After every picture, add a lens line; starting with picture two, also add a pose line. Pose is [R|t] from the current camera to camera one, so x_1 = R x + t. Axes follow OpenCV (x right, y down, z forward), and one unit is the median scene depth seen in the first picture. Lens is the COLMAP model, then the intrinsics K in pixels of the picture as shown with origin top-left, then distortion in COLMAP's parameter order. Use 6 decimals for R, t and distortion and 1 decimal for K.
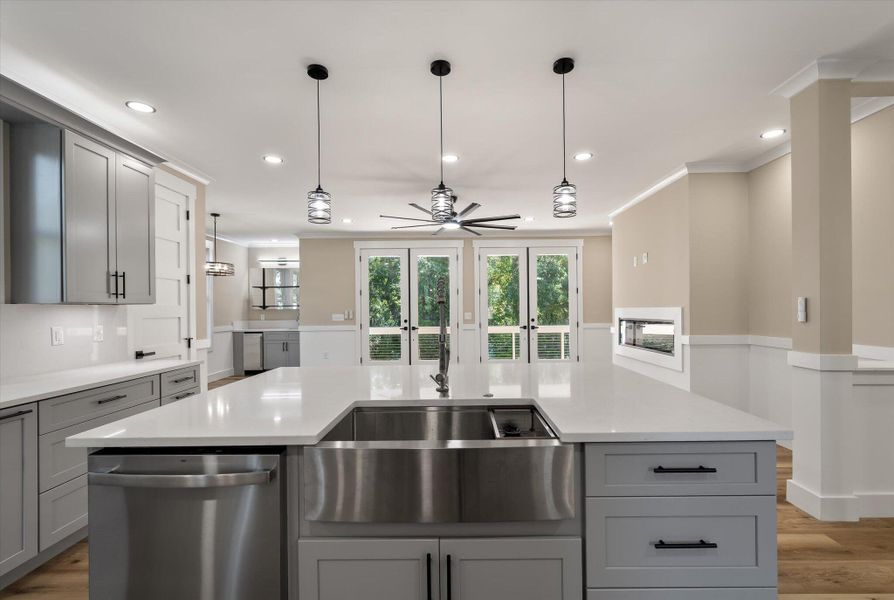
lens RADIAL K [[408.6, 0, 457.7], [0, 408.6, 308.0], [0, 0, 1]] dist [-0.009792, -0.000207]
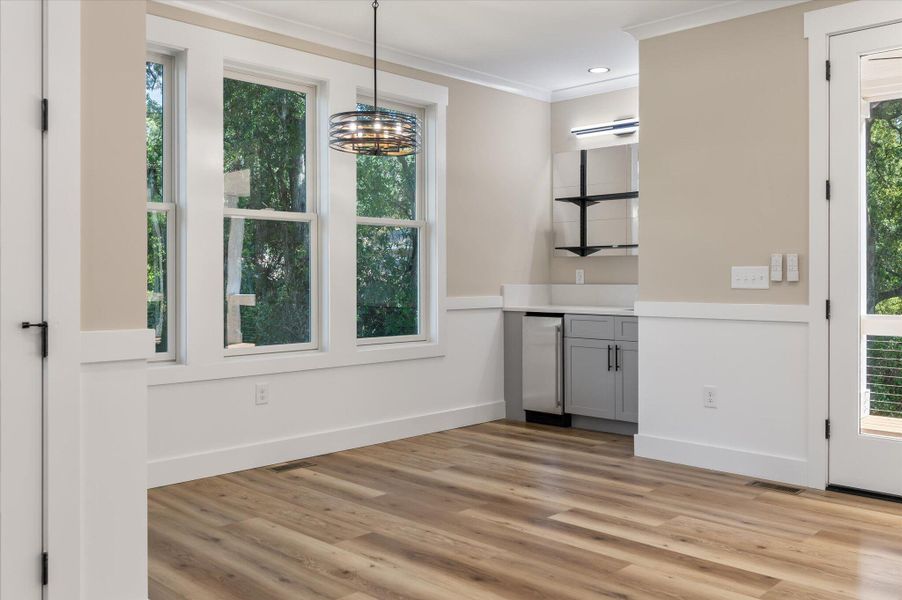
lens RADIAL K [[803.3, 0, 475.9], [0, 803.3, 269.8], [0, 0, 1]] dist [0.061532, 0.003248]
pose [[0.727710, 0.003967, -0.685874, -0.027829], [-0.004826, 0.999988, 0.000664, 0.018659], [0.685868, 0.002827, 0.727720, 0.421184]]
